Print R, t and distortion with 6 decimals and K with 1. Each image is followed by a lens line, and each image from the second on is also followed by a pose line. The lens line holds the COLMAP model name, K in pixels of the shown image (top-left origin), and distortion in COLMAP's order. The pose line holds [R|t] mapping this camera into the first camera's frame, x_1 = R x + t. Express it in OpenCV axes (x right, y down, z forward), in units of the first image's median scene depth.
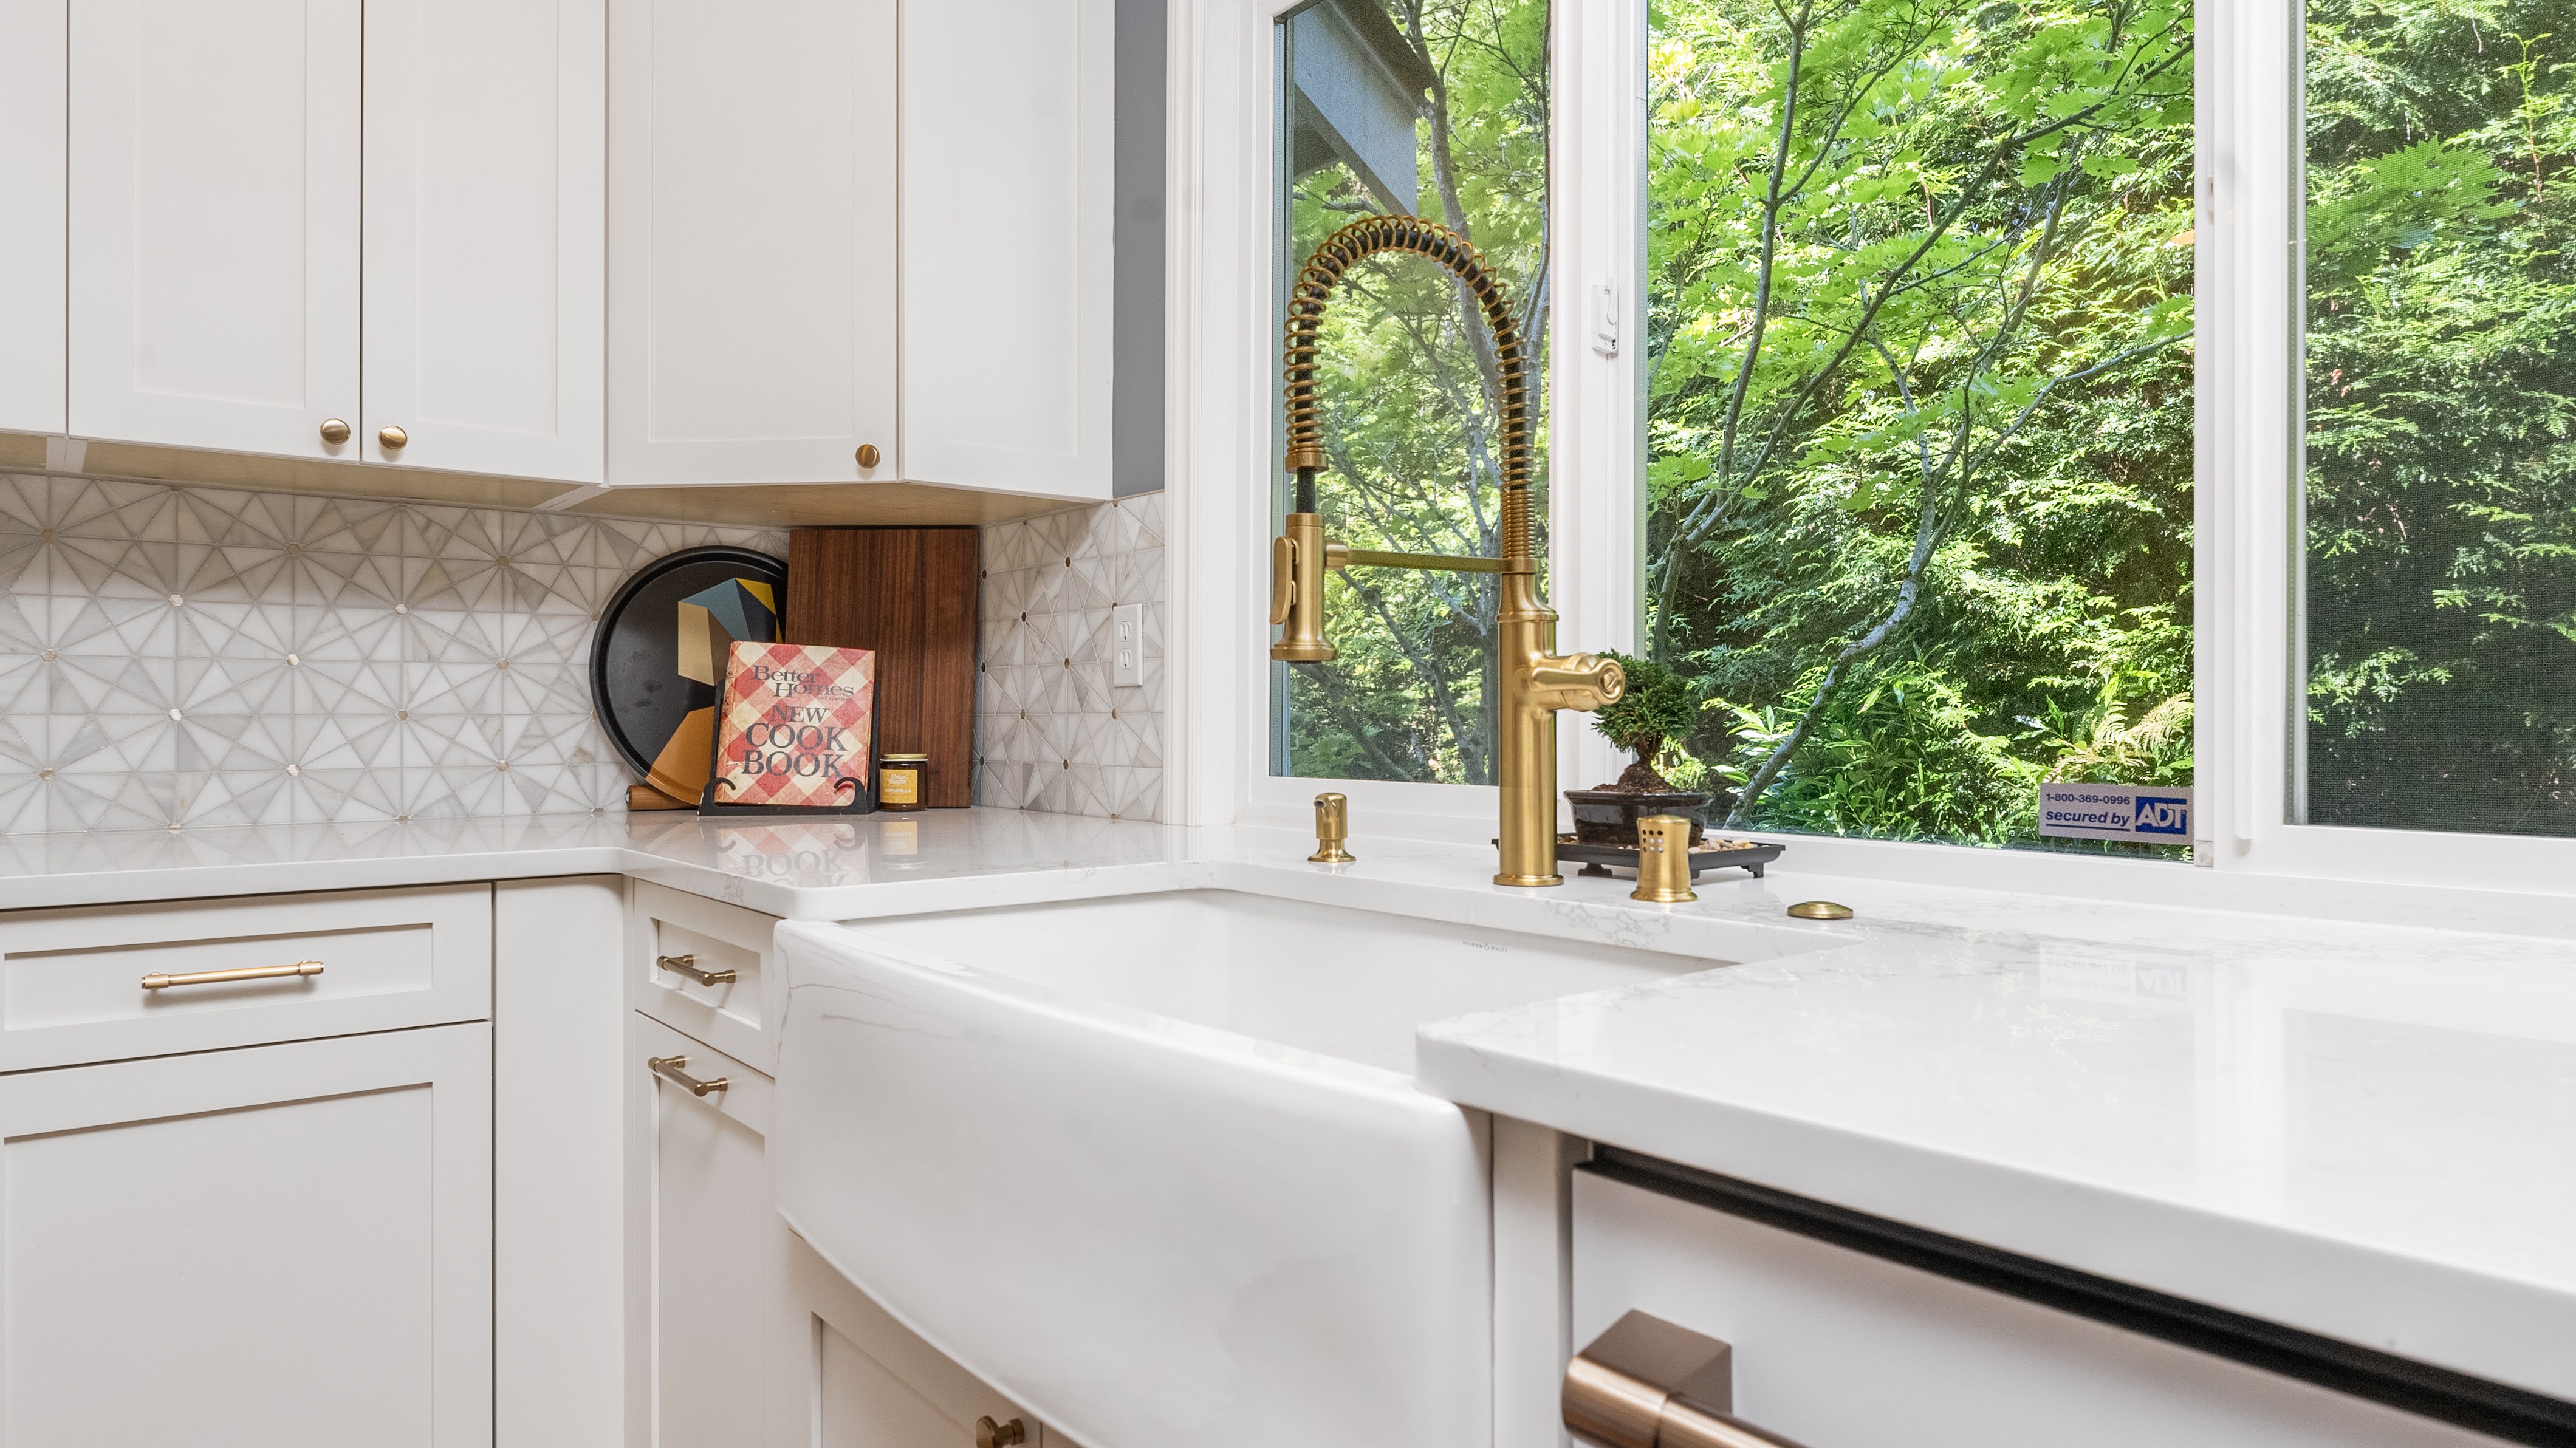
lens RADIAL K [[1535.3, 0, 1273.9], [0, 1535.3, 717.5], [0, 0, 1]] dist [-0.006109, 0.003243]
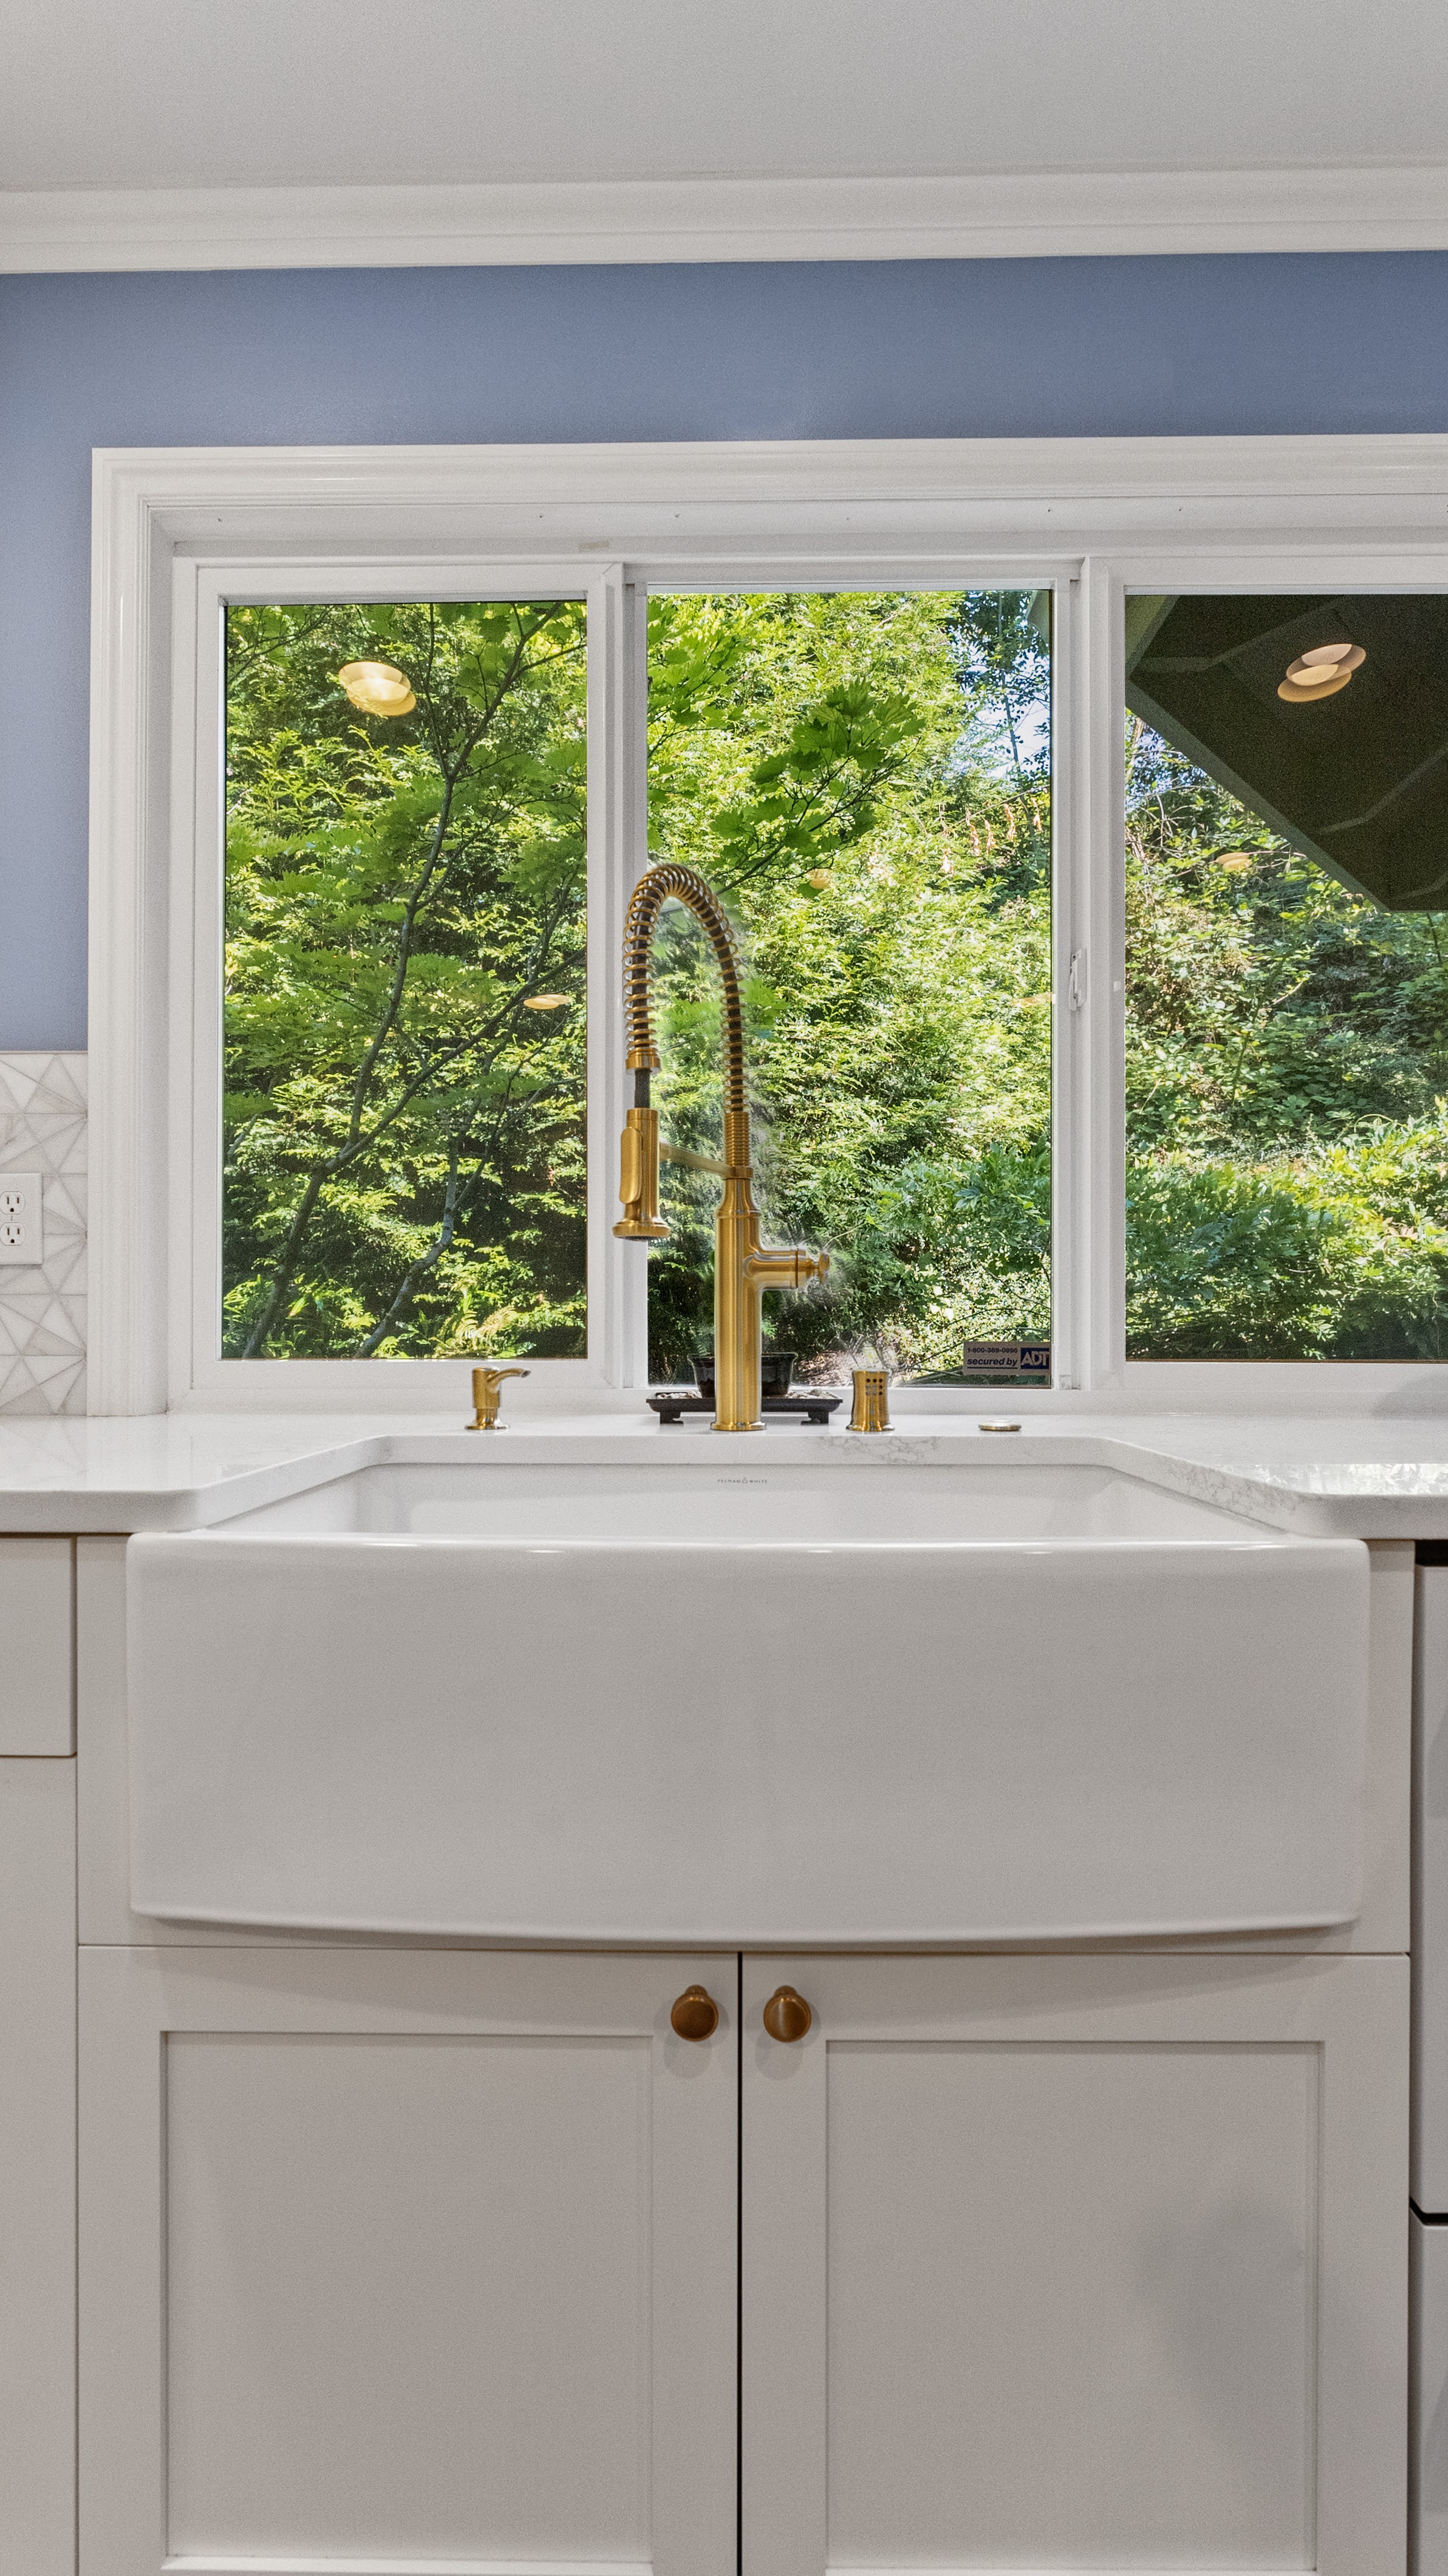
lens RADIAL K [[1181.1, 0, 725.7], [0, 1181.1, 1327.2], [0, 0, 1]] dist [-0.000731, -0.001396]
pose [[0.628987, 0.001776, 0.777414, -0.339450], [0.001344, 0.999993, -0.003372, 0.017139], [-0.777415, 0.003166, 0.628980, 0.231191]]
